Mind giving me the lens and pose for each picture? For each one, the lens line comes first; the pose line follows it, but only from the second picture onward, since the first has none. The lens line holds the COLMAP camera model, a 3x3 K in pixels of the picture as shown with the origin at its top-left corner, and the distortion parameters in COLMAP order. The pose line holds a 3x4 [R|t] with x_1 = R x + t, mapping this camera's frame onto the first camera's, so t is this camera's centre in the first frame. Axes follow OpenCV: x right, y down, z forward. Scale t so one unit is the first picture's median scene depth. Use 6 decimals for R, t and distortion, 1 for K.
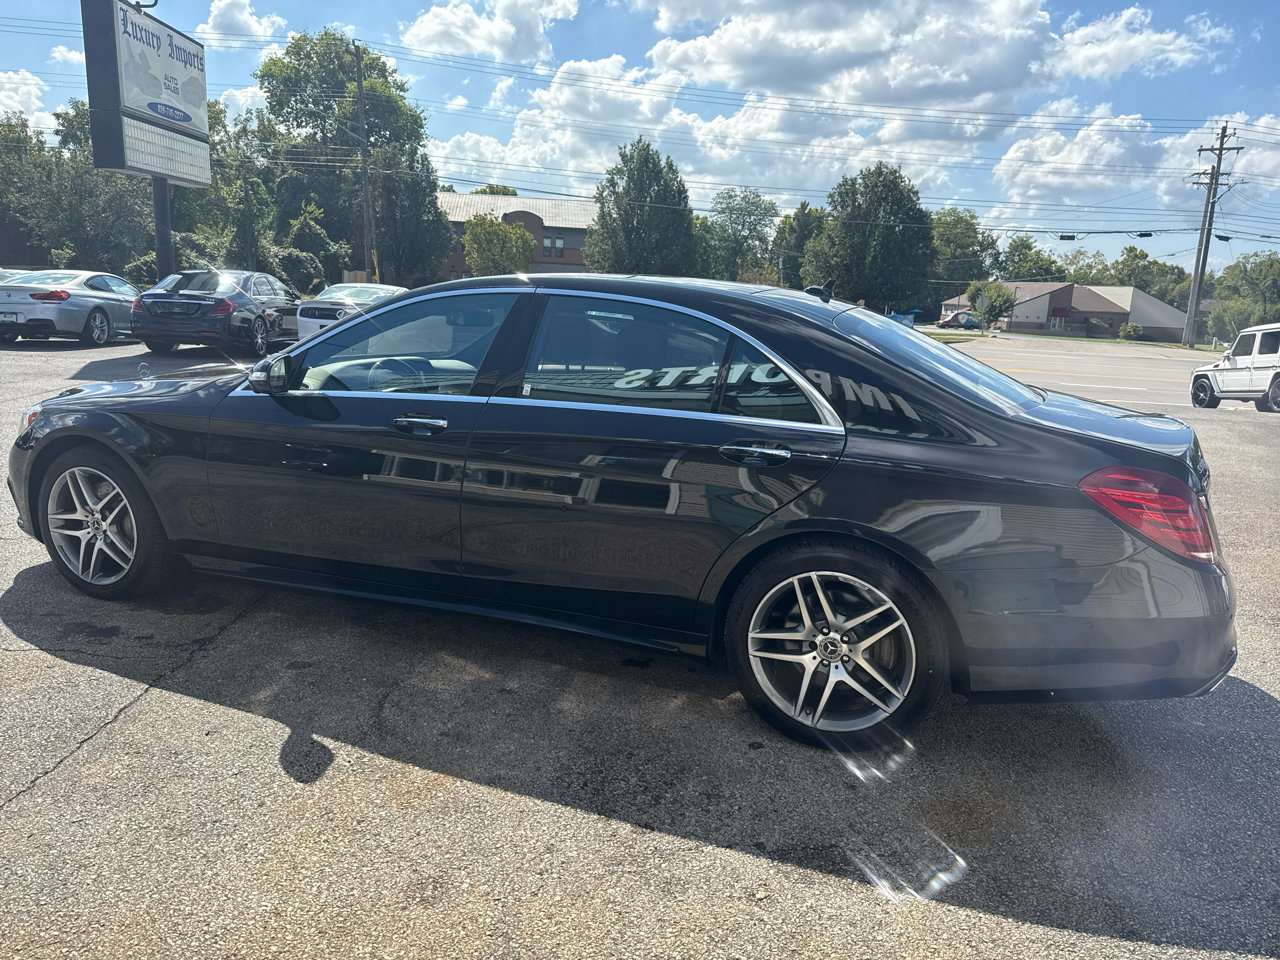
lens RADIAL K [[904.0, 0, 627.5], [0, 904.0, 485.9], [0, 0, 1]] dist [0.031146, -0.036124]
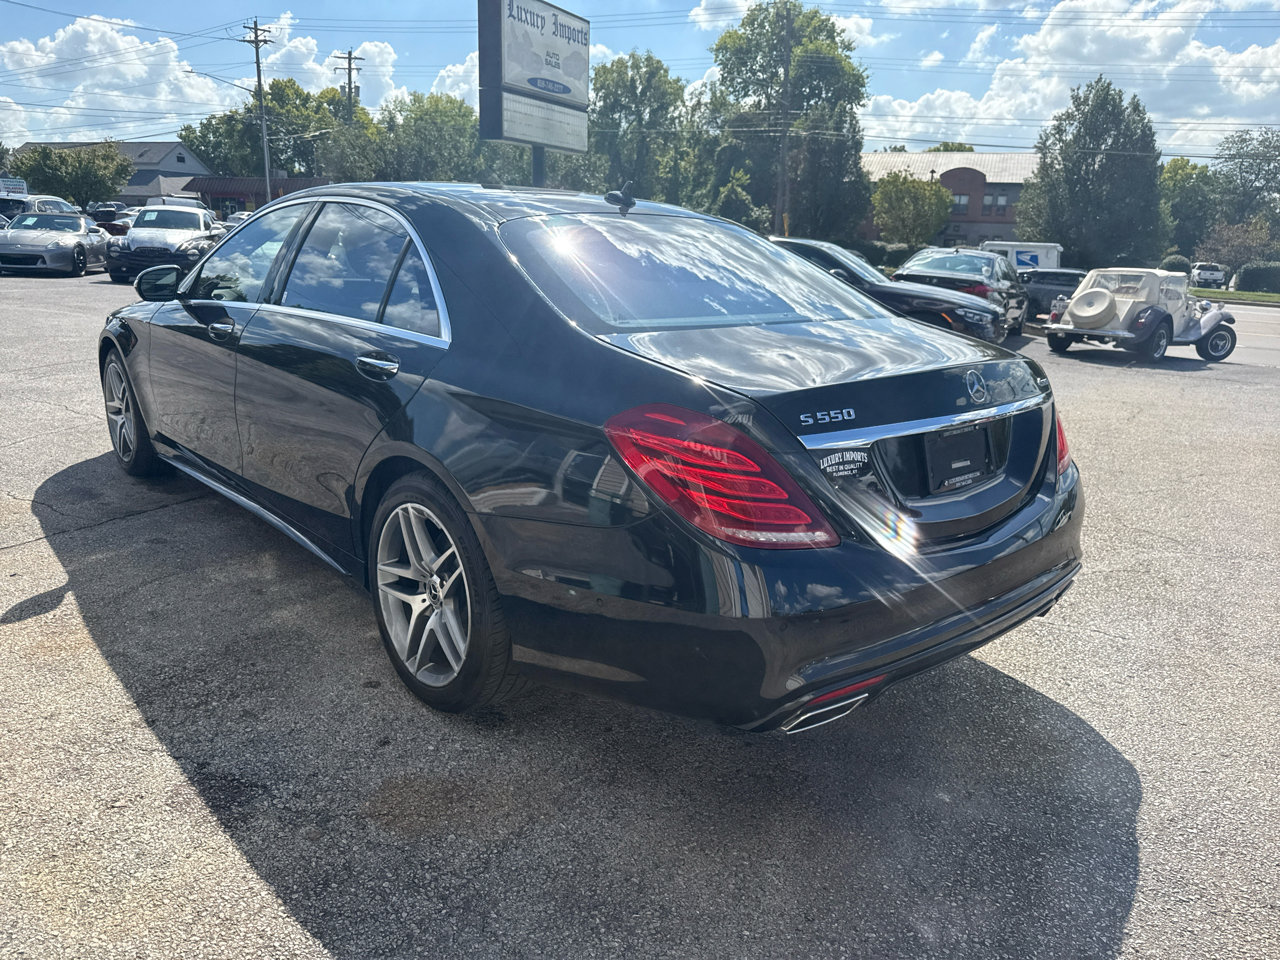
lens RADIAL K [[902.9, 0, 640.0], [0, 902.9, 480.0], [0, 0, 1]] dist [0.030003, -0.030771]
pose [[0.896798, 0.105101, -0.429776, 0.110424], [-0.091900, 0.994440, 0.051424, 0.001143], [0.432791, -0.006621, 0.901470, 0.040439]]
